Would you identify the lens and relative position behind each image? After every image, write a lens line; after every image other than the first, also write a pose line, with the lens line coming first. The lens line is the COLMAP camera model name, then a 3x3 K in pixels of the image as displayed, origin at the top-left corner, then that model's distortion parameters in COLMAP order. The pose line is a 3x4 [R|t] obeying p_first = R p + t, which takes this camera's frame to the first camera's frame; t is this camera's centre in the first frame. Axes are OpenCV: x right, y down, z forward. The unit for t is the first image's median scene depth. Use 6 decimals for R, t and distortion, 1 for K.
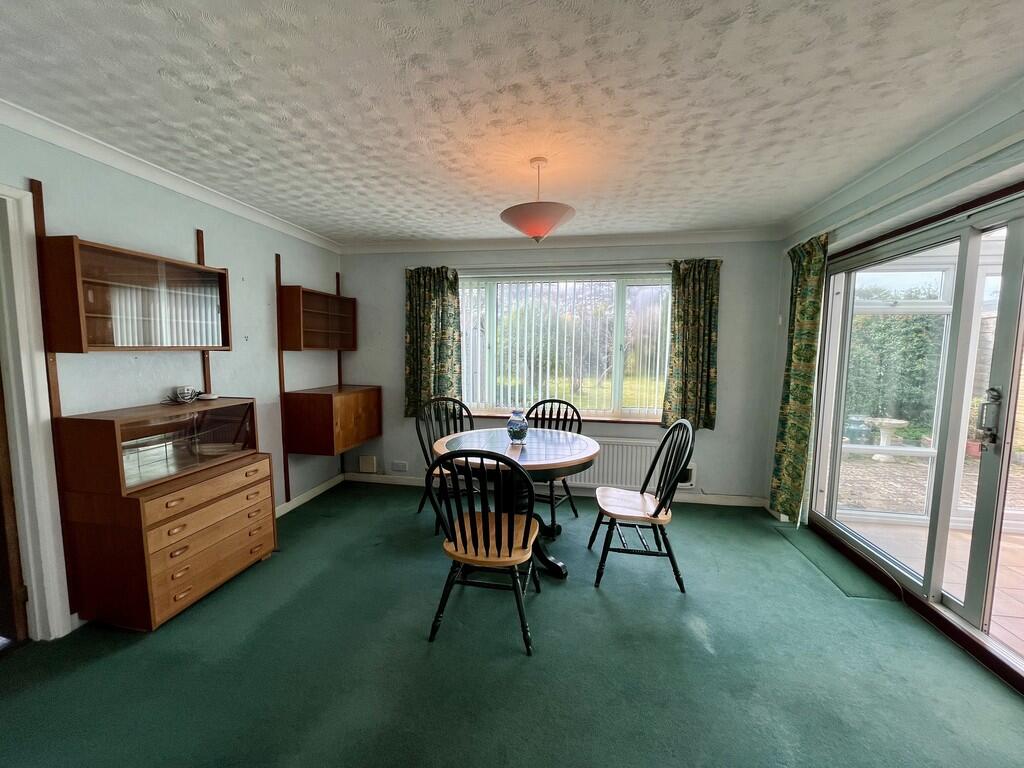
lens RADIAL K [[411.9, 0, 512.1], [0, 411.9, 384.4], [0, 0, 1]] dist [-0.000326, -0.000040]
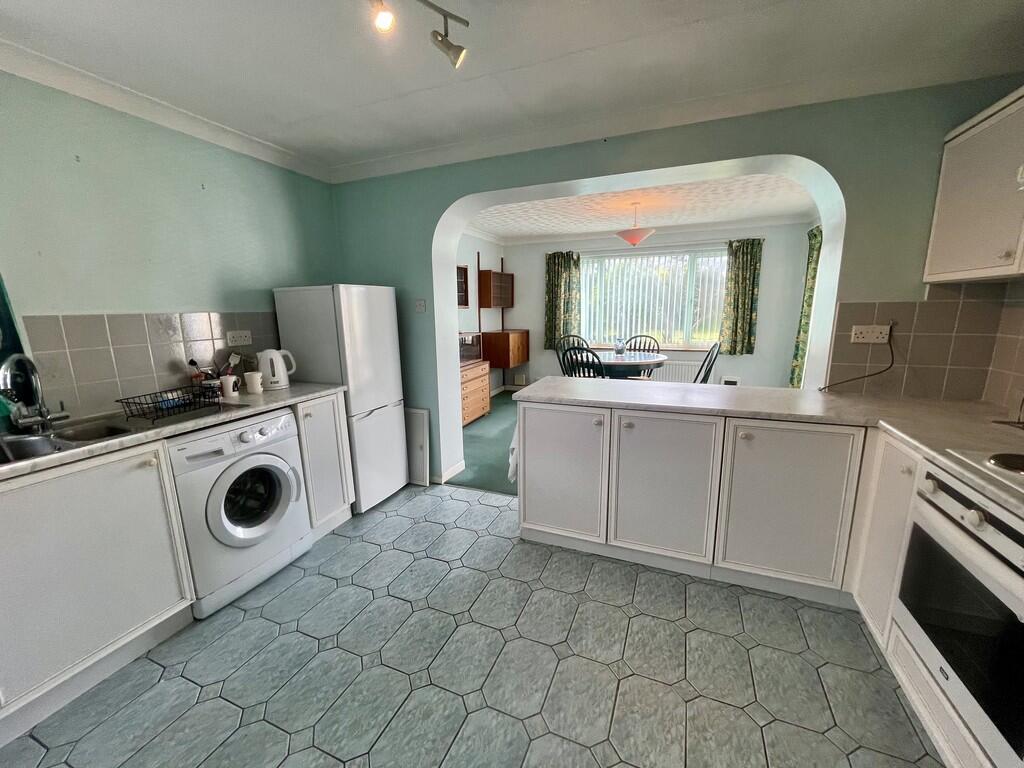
lens RADIAL K [[411.9, 0, 510.6], [0, 411.9, 383.9], [0, 0, 1]] dist [-0.000326, -0.000040]
pose [[0.975092, 0.015046, -0.221289, -0.035956], [0.007992, 0.994665, 0.102848, 0.050450], [0.221656, -0.102055, 0.969770, -0.605944]]
